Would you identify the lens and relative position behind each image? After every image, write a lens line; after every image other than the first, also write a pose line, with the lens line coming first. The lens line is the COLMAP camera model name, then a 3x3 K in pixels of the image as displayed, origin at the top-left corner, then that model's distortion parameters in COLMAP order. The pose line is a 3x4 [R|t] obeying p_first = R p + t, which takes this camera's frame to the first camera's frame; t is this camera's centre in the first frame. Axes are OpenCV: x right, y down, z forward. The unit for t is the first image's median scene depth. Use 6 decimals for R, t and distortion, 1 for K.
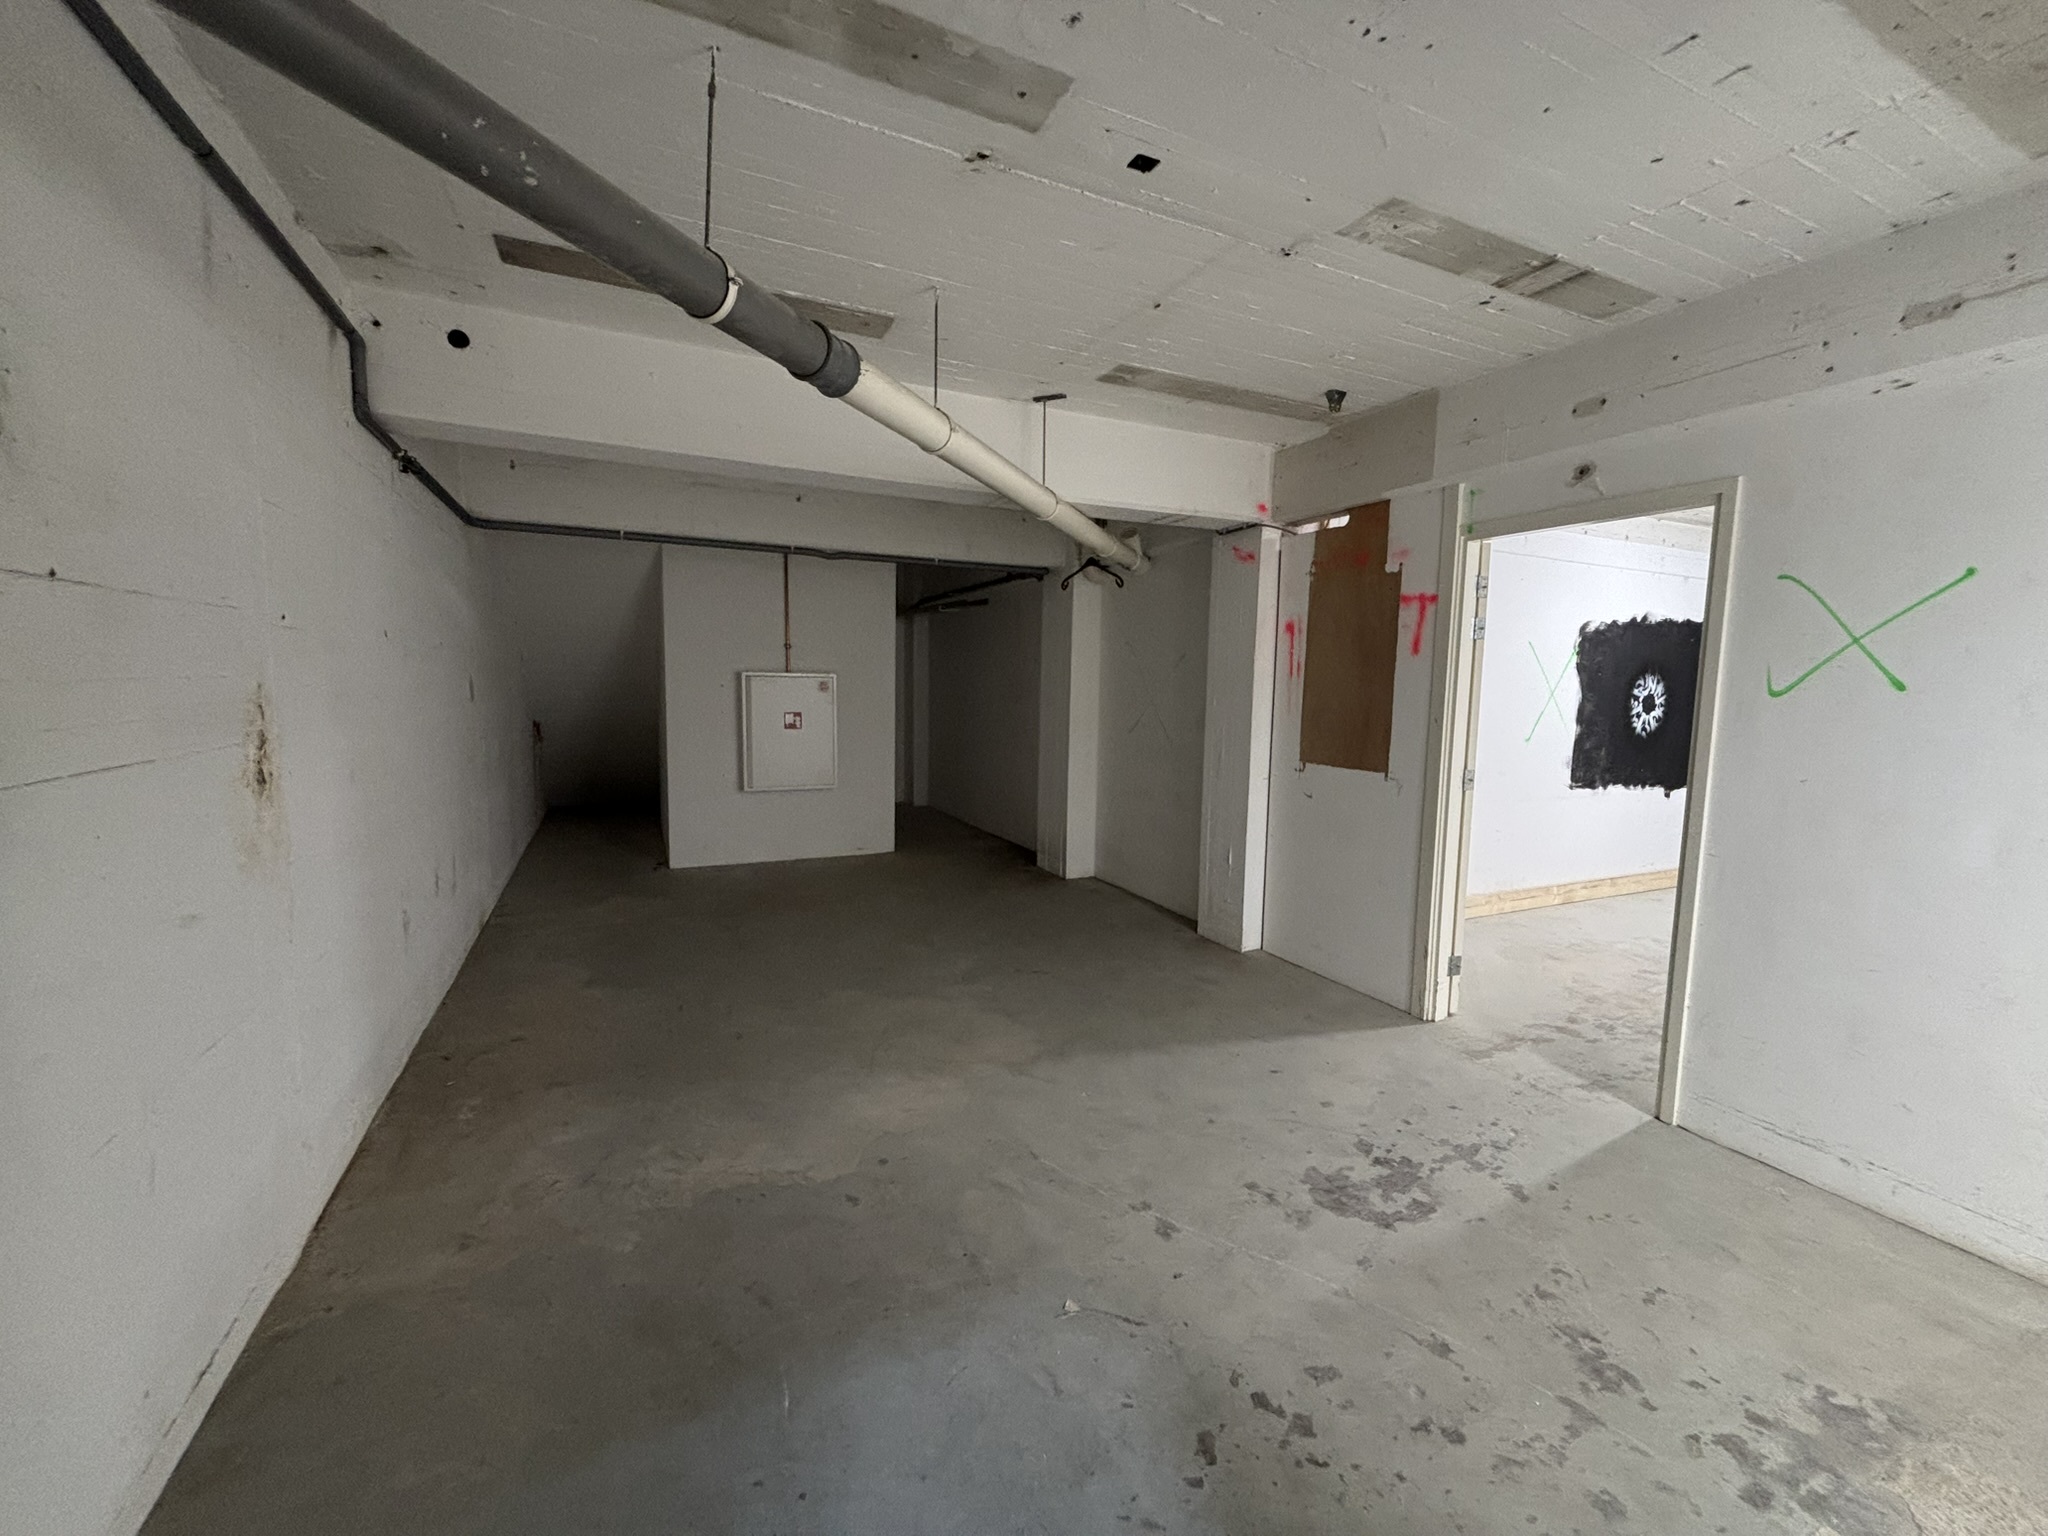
lens RADIAL K [[825.5, 0, 1036.5], [0, 825.5, 760.6], [0, 0, 1]] dist [0.011594, 0.000074]
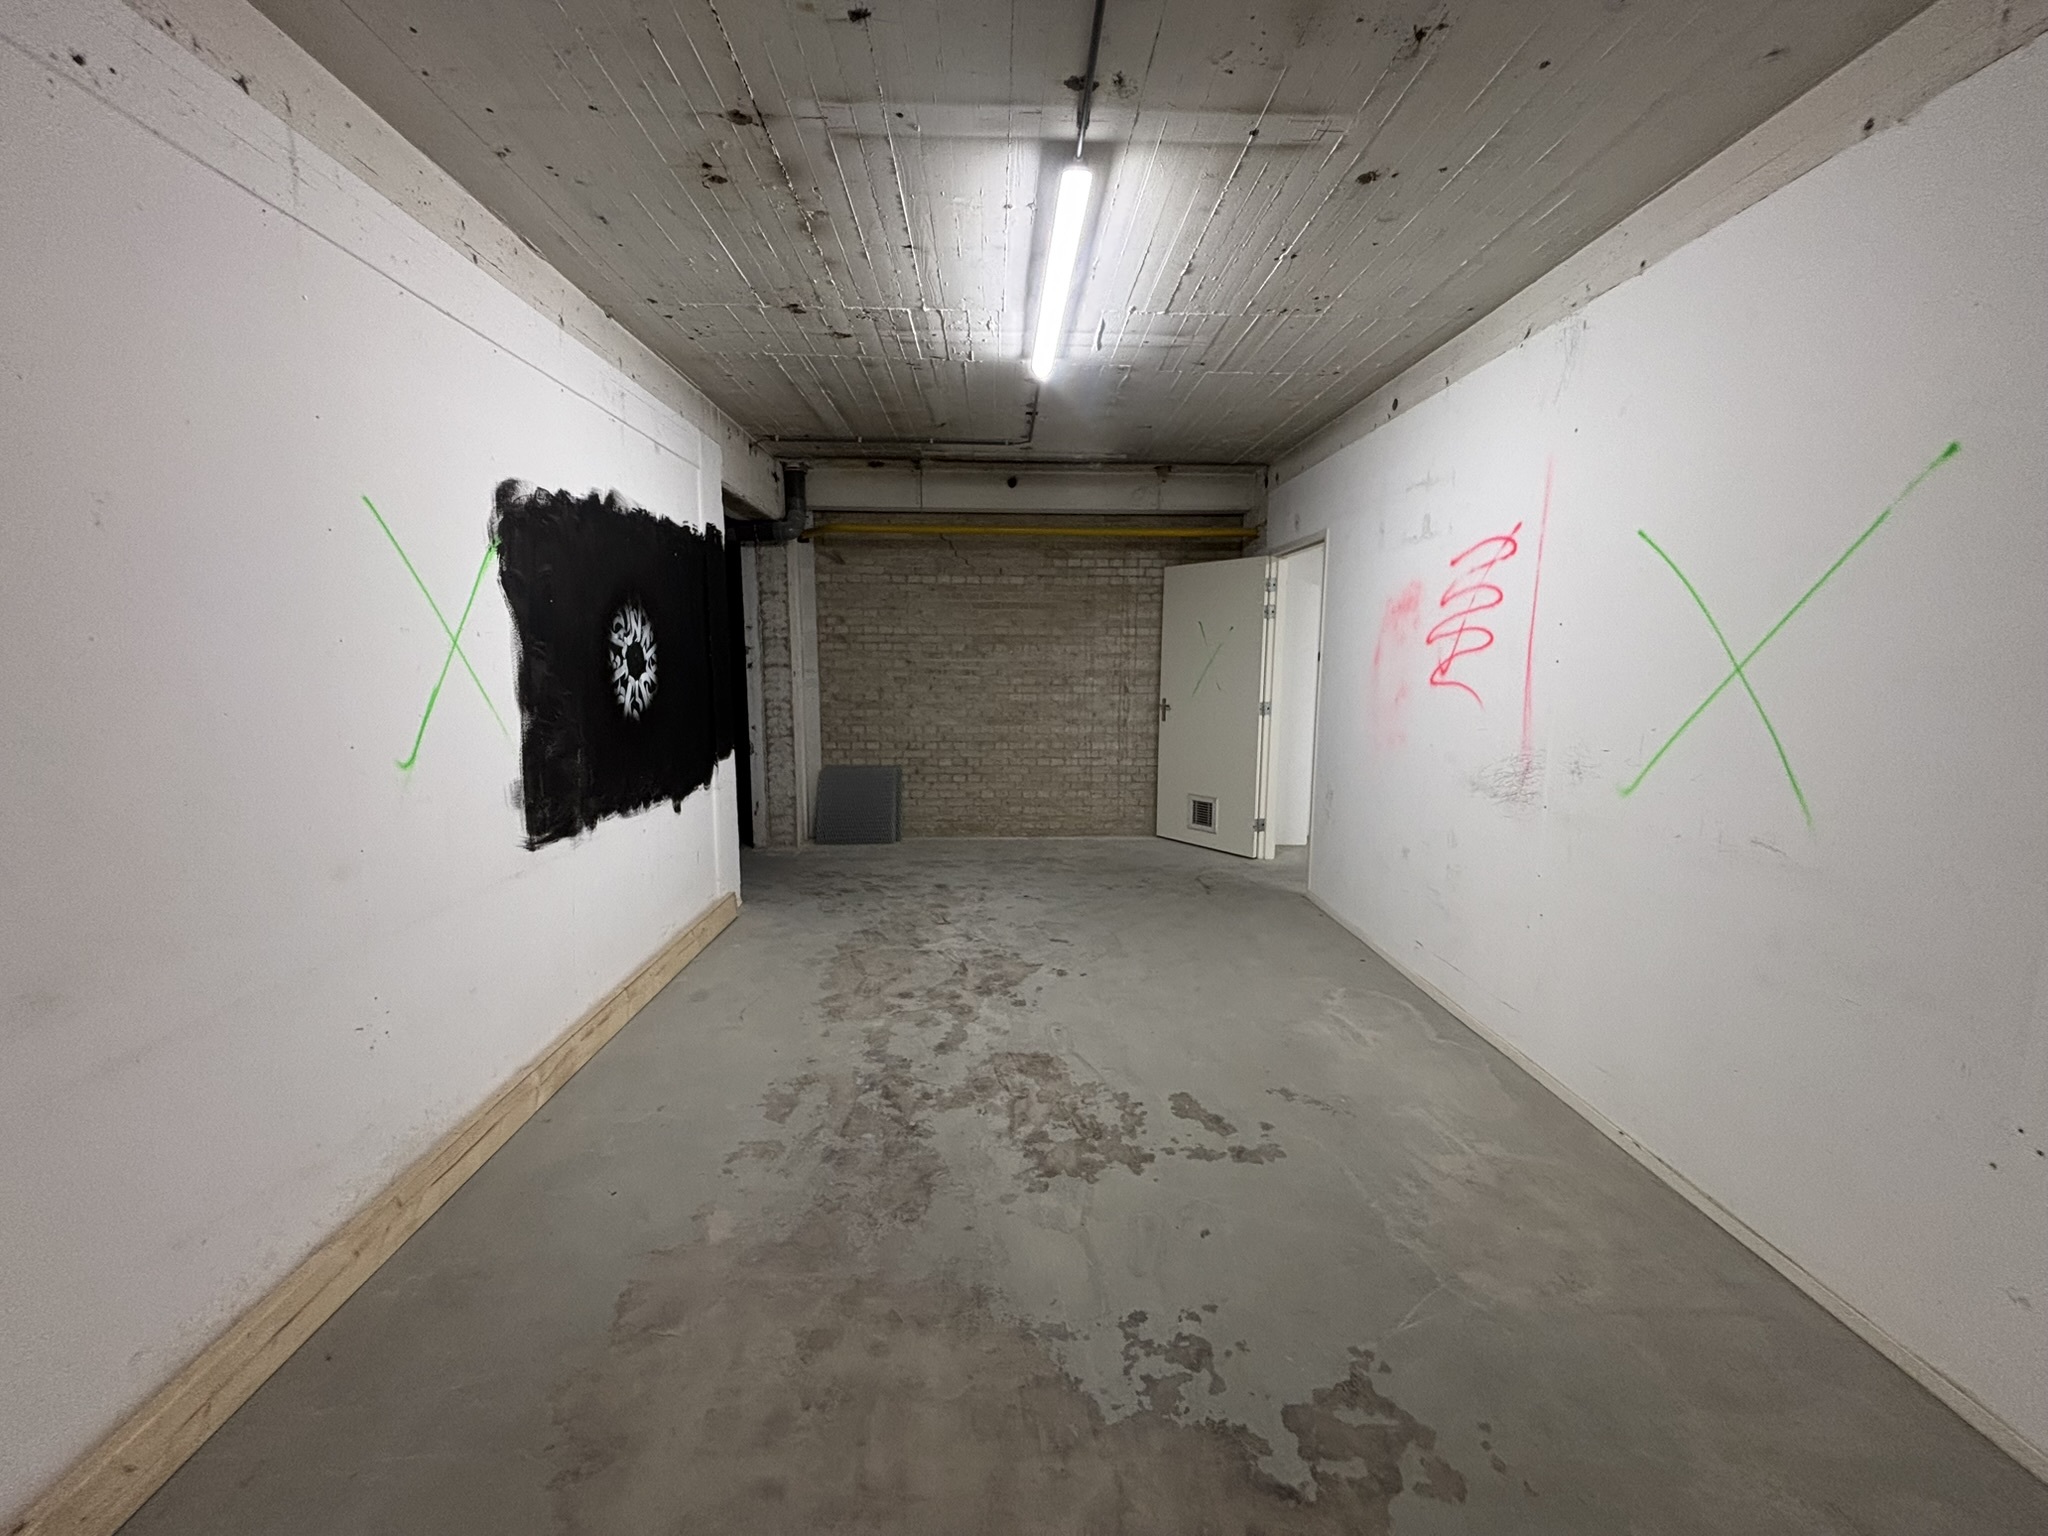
lens RADIAL K [[825.5, 0, 1022.9], [0, 825.5, 765.8], [0, 0, 1]] dist [0.011594, 0.000074]
pose [[0.421003, -0.136956, 0.896660, 0.334490], [0.079431, 0.990304, 0.113964, -0.040591], [-0.903575, 0.023244, 0.427799, 0.525124]]
